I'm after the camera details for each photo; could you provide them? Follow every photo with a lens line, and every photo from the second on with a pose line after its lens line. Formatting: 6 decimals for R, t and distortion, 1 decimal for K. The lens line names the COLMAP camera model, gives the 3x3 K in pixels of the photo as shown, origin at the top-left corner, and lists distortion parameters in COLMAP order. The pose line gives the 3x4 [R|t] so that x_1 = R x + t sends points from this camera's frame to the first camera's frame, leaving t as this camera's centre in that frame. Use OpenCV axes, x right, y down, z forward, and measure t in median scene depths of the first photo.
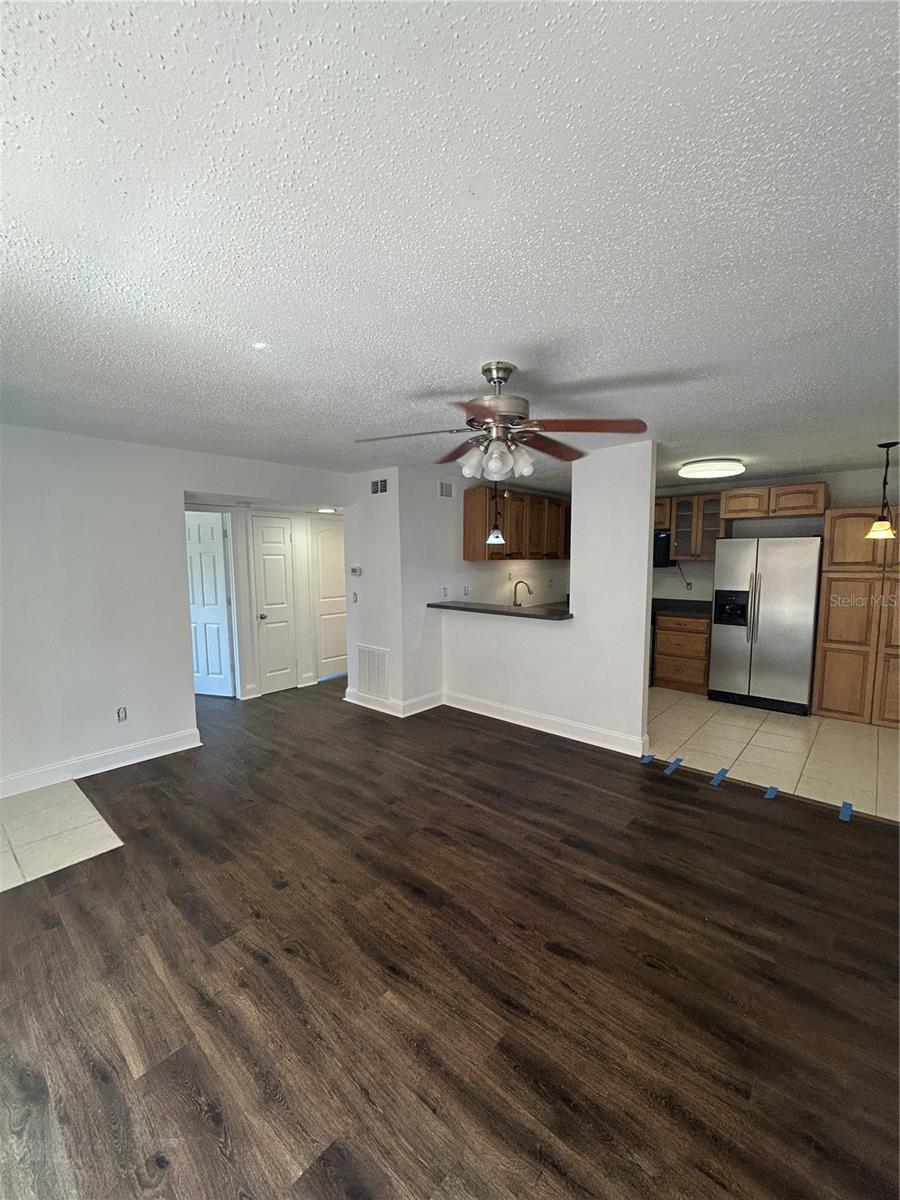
lens RADIAL K [[486.5, 0, 456.6], [0, 486.5, 603.2], [0, 0, 1]] dist [0.013152, 0.000392]
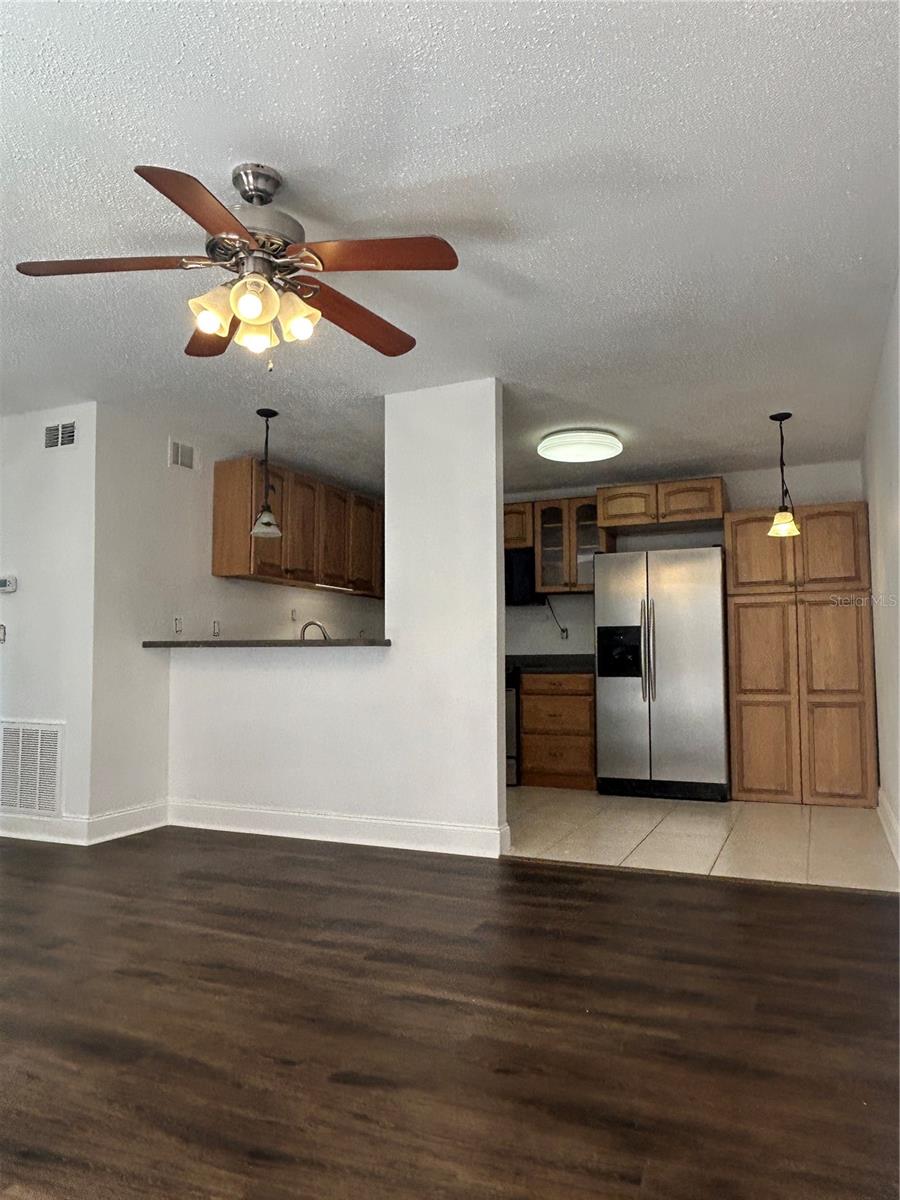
lens RADIAL K [[804.8, 0, 453.5], [0, 804.8, 603.9], [0, 0, 1]] dist [0.019799, -0.011983]
pose [[0.957733, 0.017098, 0.287150, 0.017092], [0.030273, 0.986698, -0.159721, 0.132006], [-0.286061, 0.161663, 0.944475, -0.008221]]
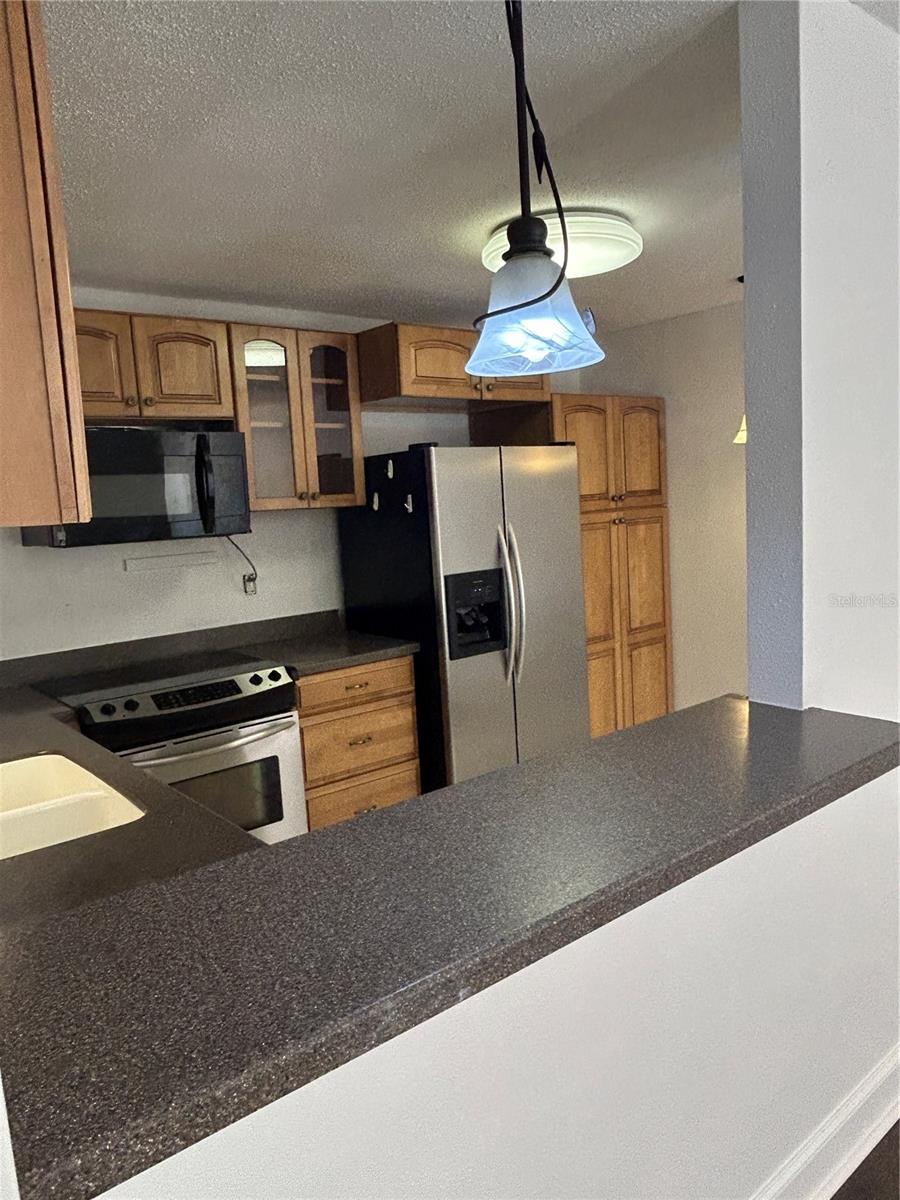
lens RADIAL K [[836.1, 0, 451.4], [0, 836.1, 596.2], [0, 0, 1]] dist [0.004566, 0.000377]
pose [[0.159382, -0.122372, 0.979603, -0.149305], [0.148075, 0.984025, 0.098832, -0.088938], [-0.976049, 0.129303, 0.174957, 1.018878]]
